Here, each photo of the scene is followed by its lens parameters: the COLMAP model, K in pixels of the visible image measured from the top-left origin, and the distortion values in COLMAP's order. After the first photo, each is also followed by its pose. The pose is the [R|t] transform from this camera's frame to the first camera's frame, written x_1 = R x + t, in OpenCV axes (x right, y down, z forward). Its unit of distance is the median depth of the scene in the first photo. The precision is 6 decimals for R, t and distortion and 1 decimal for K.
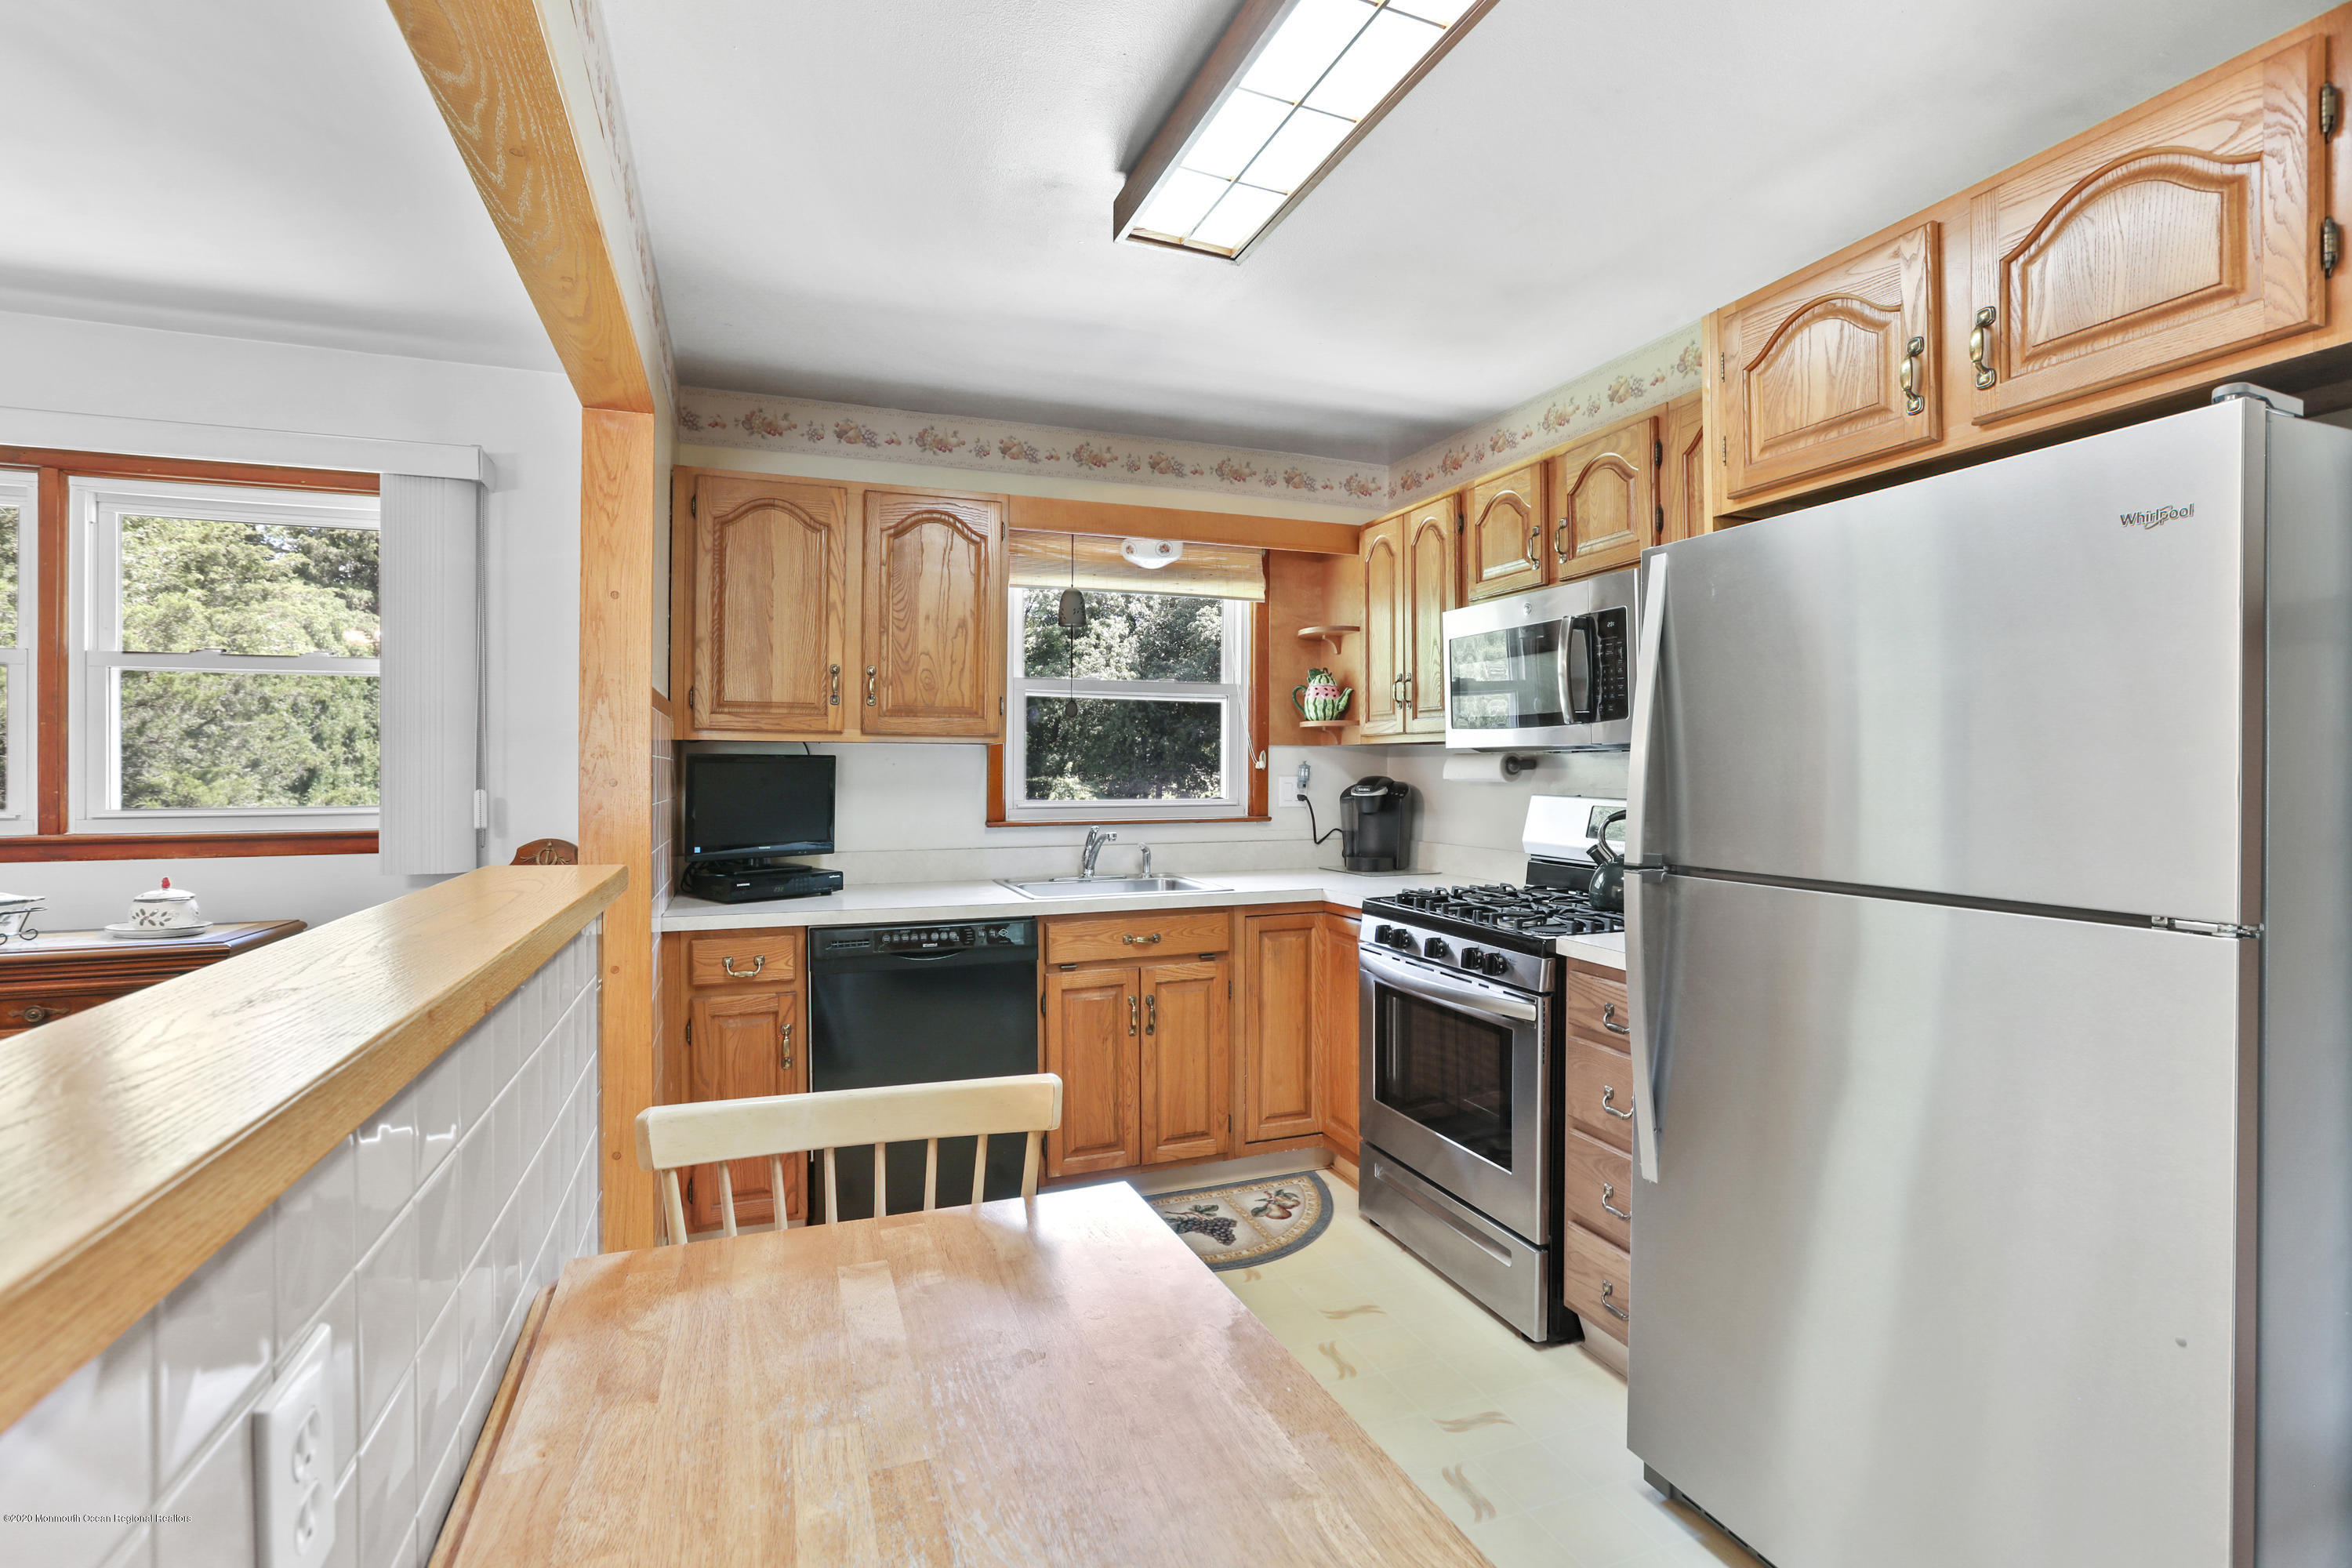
lens RADIAL K [[1066.3, 0, 1159.5], [0, 1066.3, 773.1], [0, 0, 1]] dist [-0.037392, 0.013685]
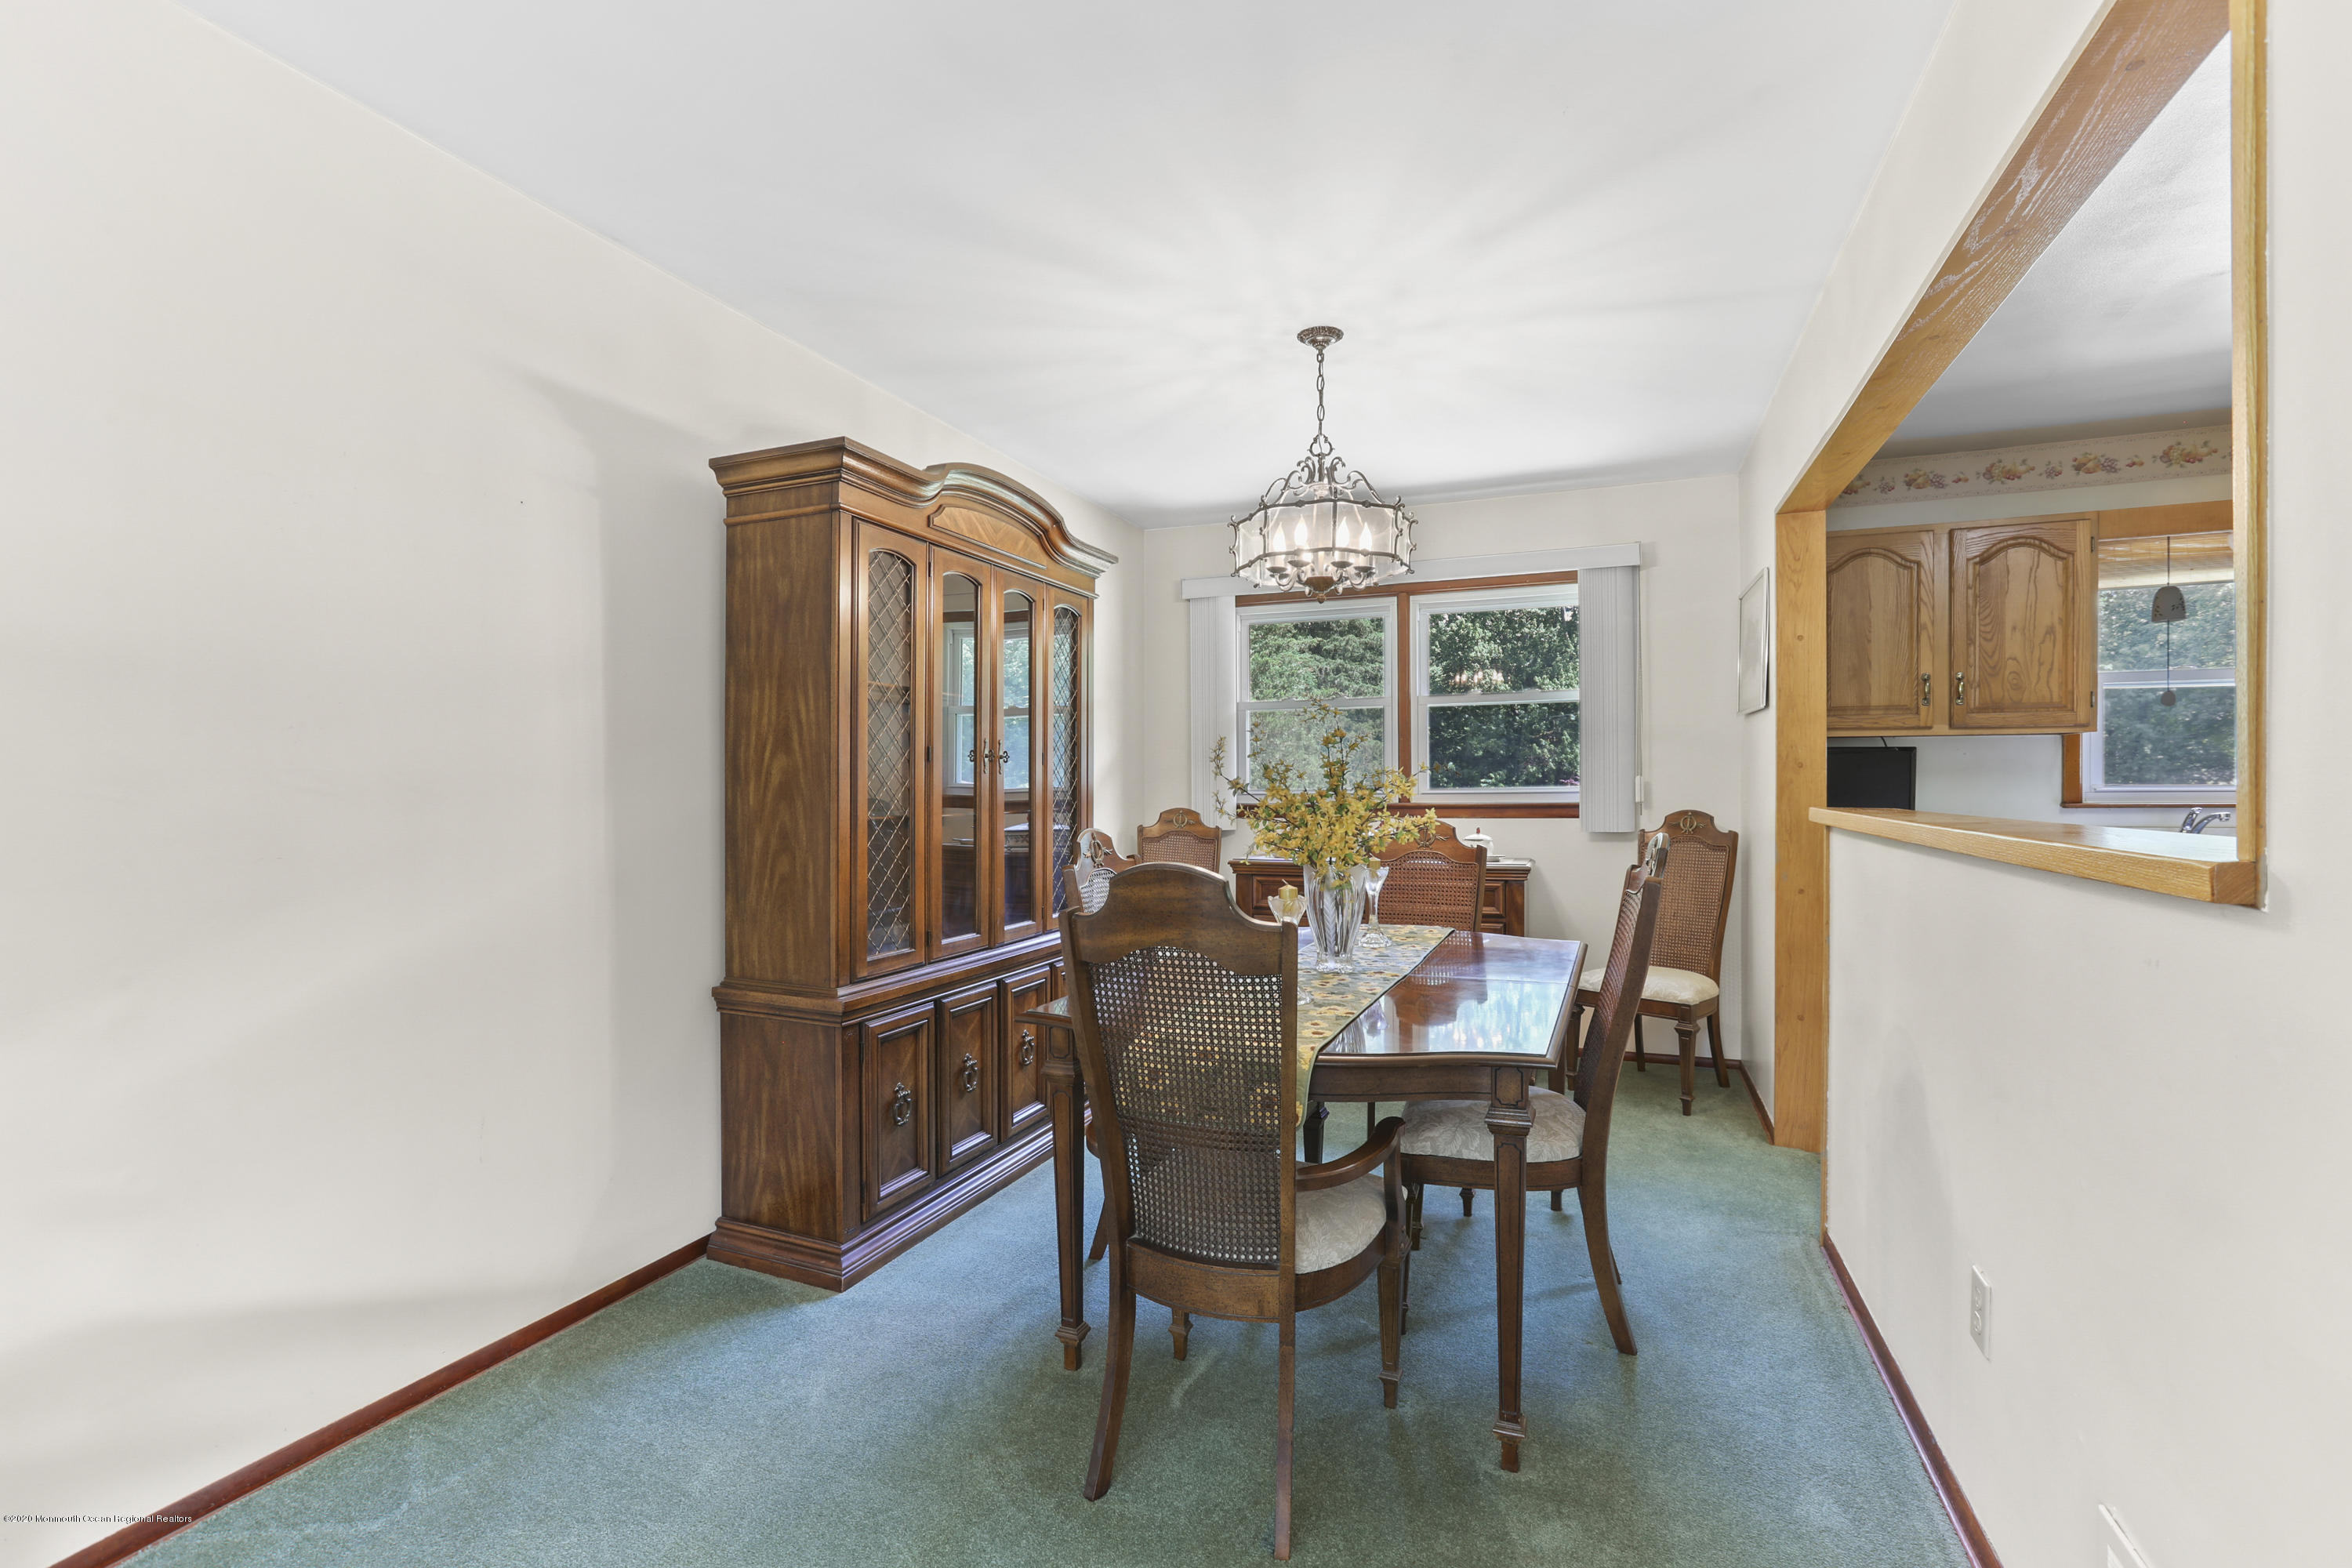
lens RADIAL K [[1066.3, 0, 1170.0], [0, 1066.3, 783.2], [0, 0, 1]] dist [-0.037392, 0.013685]
pose [[0.736158, -0.004869, -0.676792, -0.124557], [0.006690, 0.999978, 0.000084, 0.020477], [0.676777, -0.004589, 0.736174, -0.500419]]
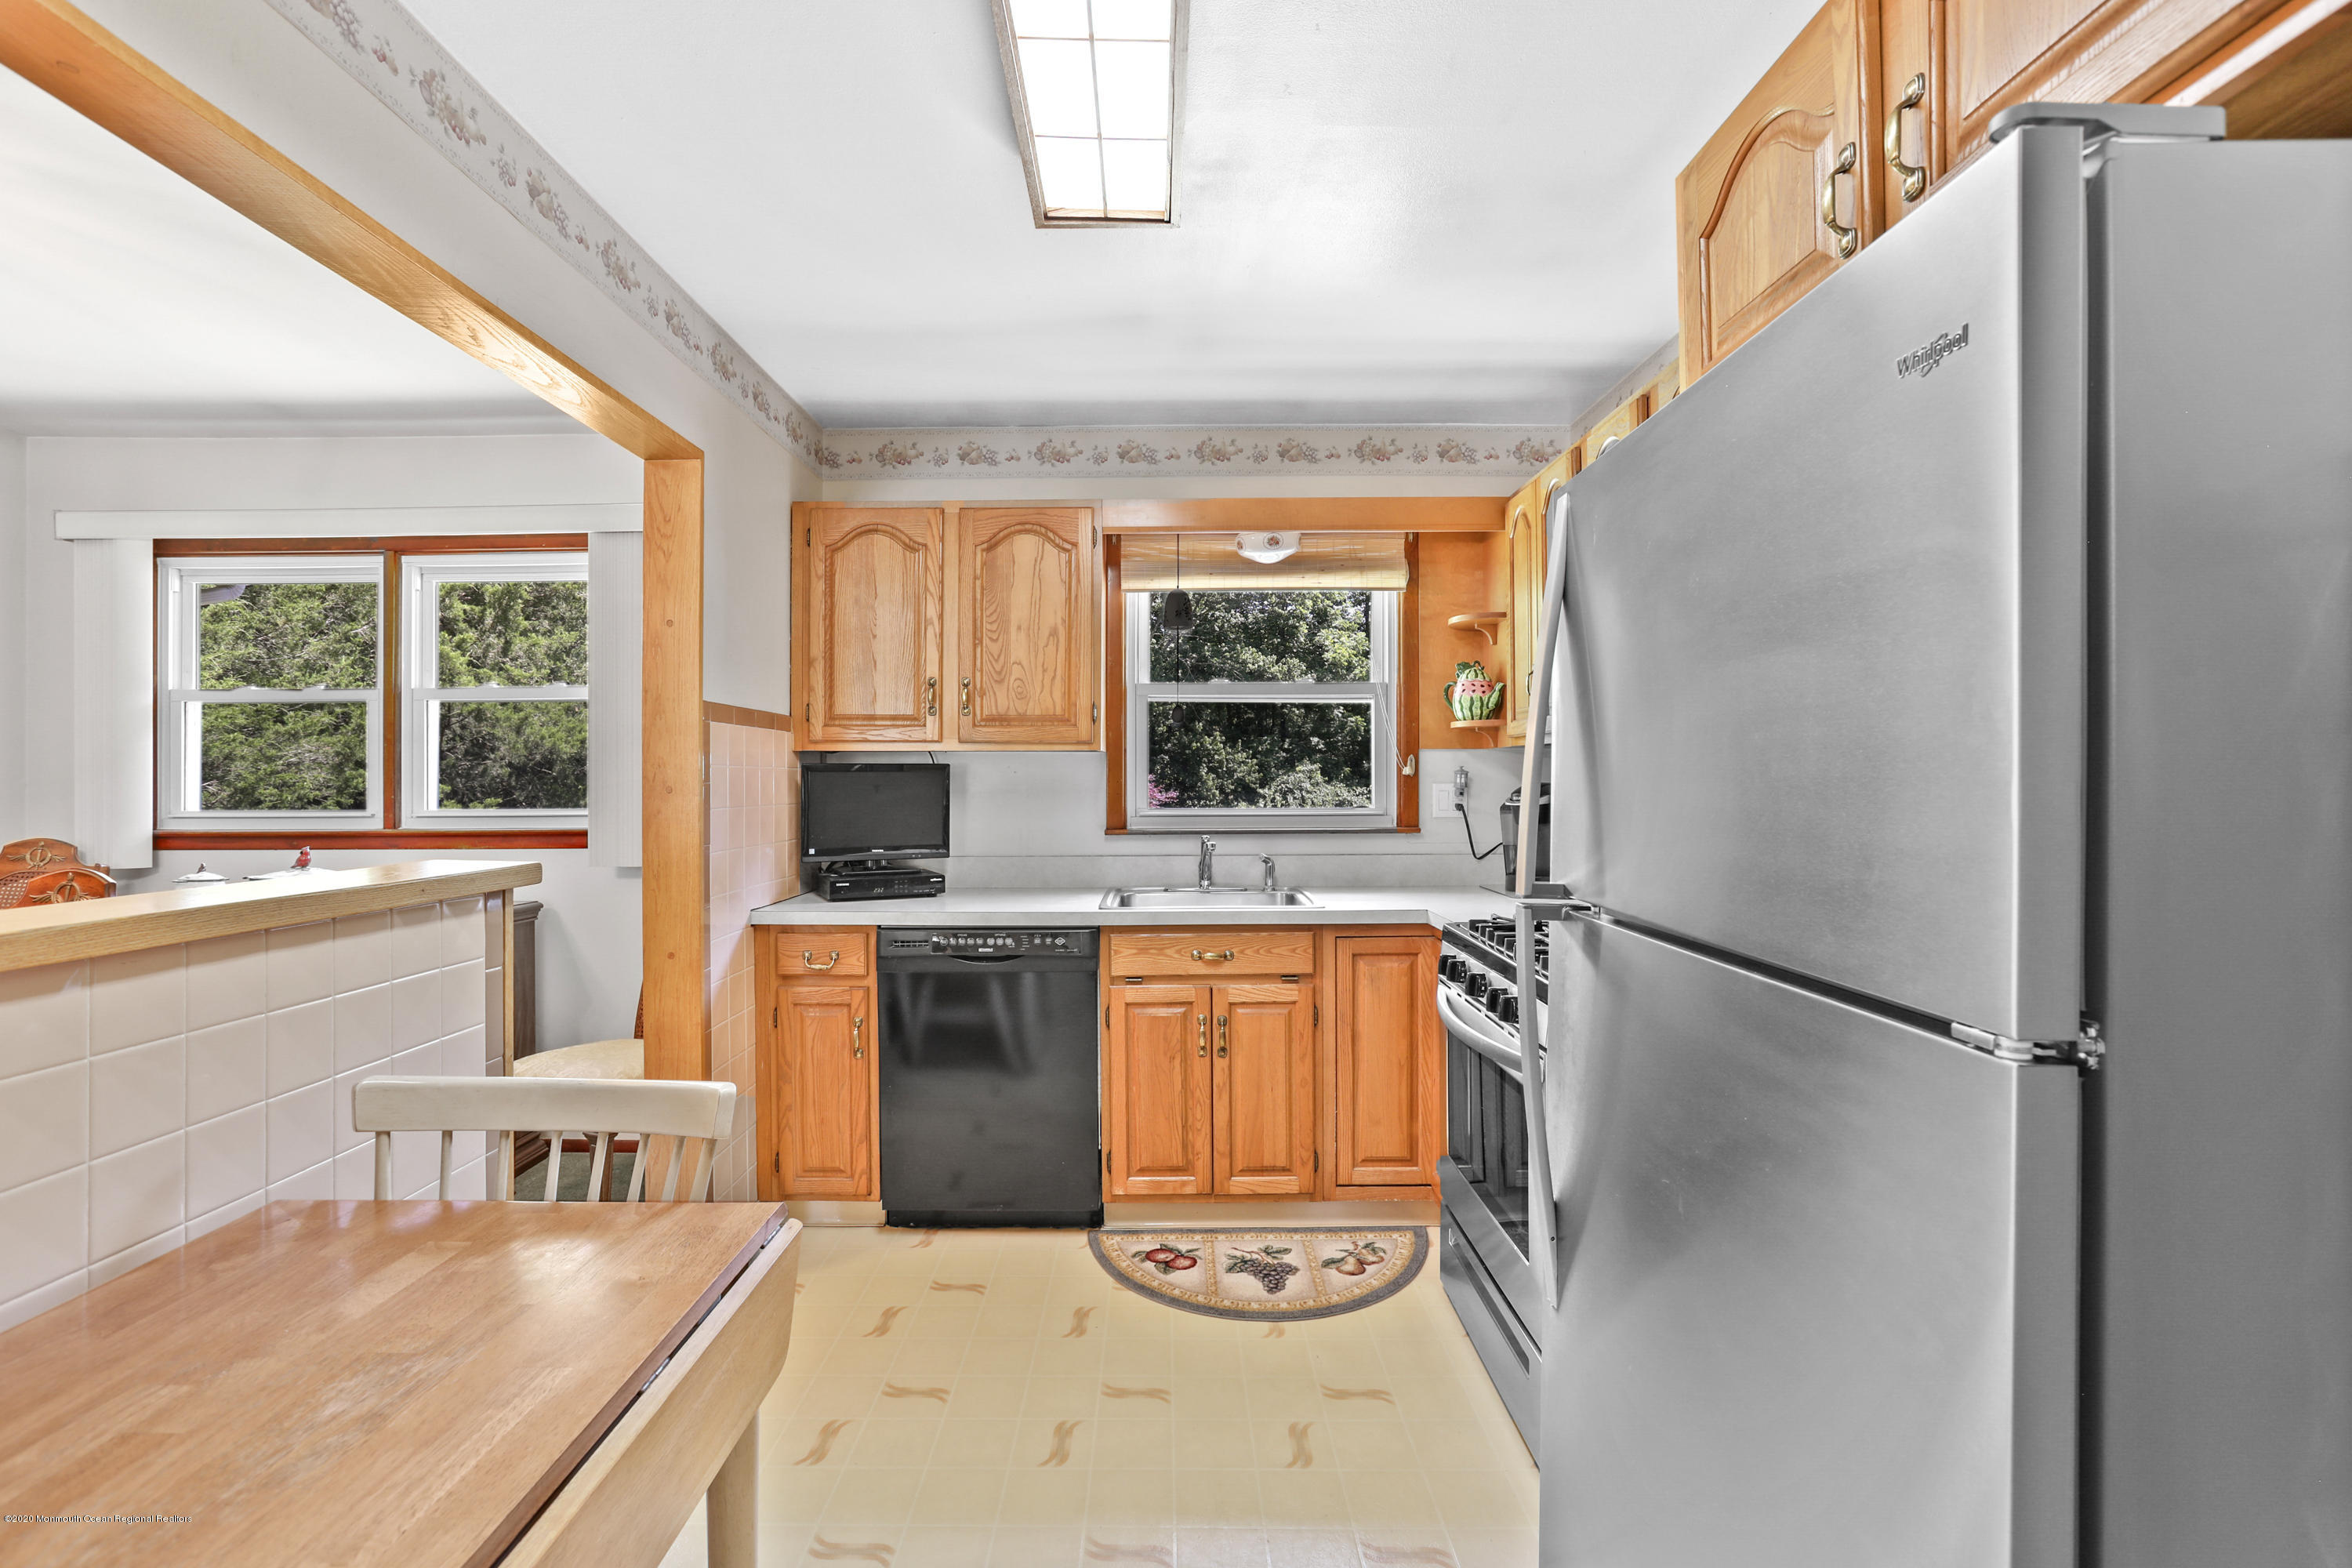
lens RADIAL K [[1066.3, 0, 1162.3], [0, 1066.3, 778.3], [0, 0, 1]] dist [-0.037392, 0.013685]
pose [[0.933332, -0.003295, -0.358998, 0.279515], [0.002535, 0.999993, -0.002589, 0.000619], [0.359004, 0.001506, 0.933335, 0.099716]]
